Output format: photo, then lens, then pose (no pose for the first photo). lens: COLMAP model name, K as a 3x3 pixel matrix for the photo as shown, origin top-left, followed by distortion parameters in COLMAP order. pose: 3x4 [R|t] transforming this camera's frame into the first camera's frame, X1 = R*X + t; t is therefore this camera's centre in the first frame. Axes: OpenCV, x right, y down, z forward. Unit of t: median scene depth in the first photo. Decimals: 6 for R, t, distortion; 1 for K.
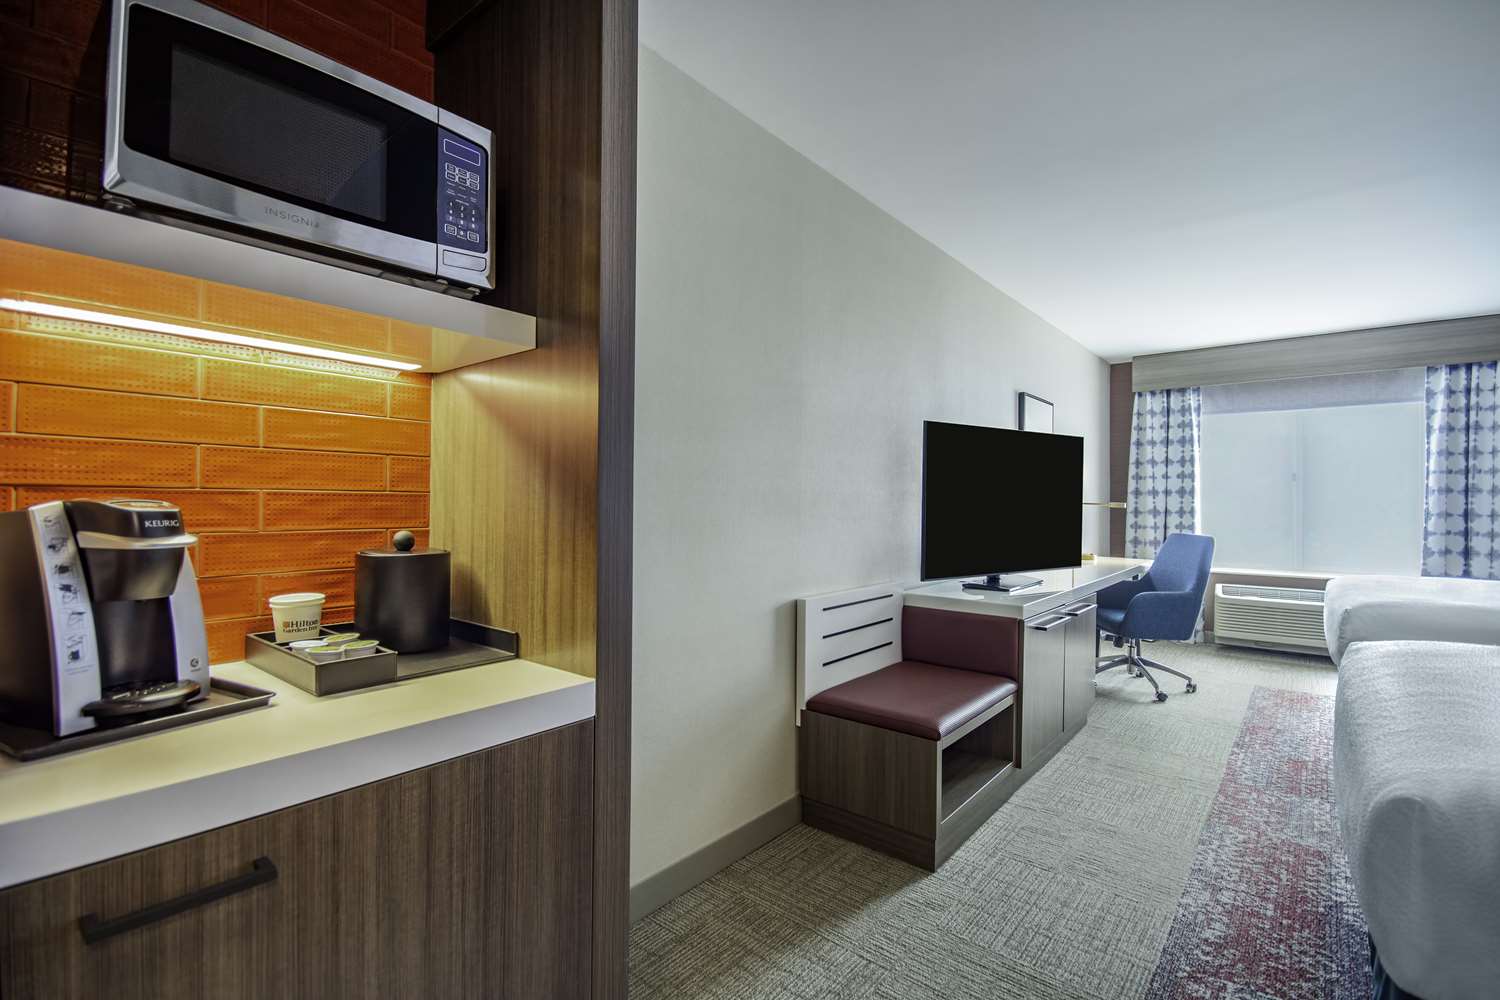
lens RADIAL K [[677.4, 0, 750.0], [0, 677.4, 500.0], [0, 0, 1]] dist [0.014245, -0.015618]
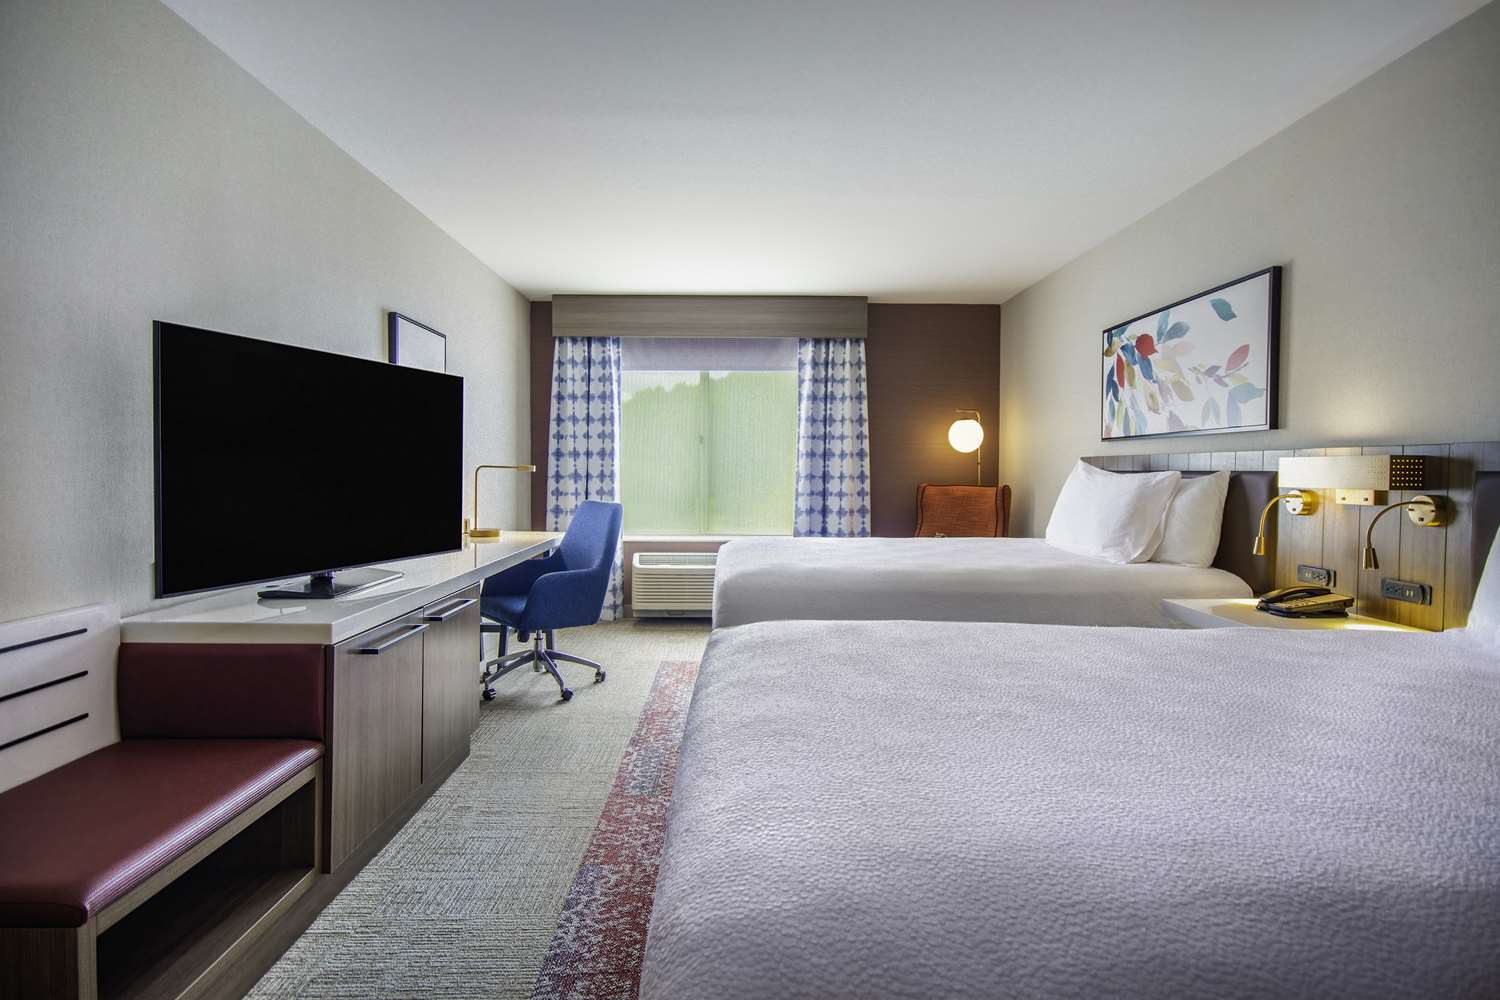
lens RADIAL K [[813.0, 0, 750.0], [0, 813.0, 500.0], [0, 0, 1]] dist [0.001628, 0.000484]
pose [[0.753480, -0.026980, 0.656917, 0.096638], [-0.002806, 0.999017, 0.044248, 0.001680], [-0.657465, -0.035183, 0.752663, 0.078822]]
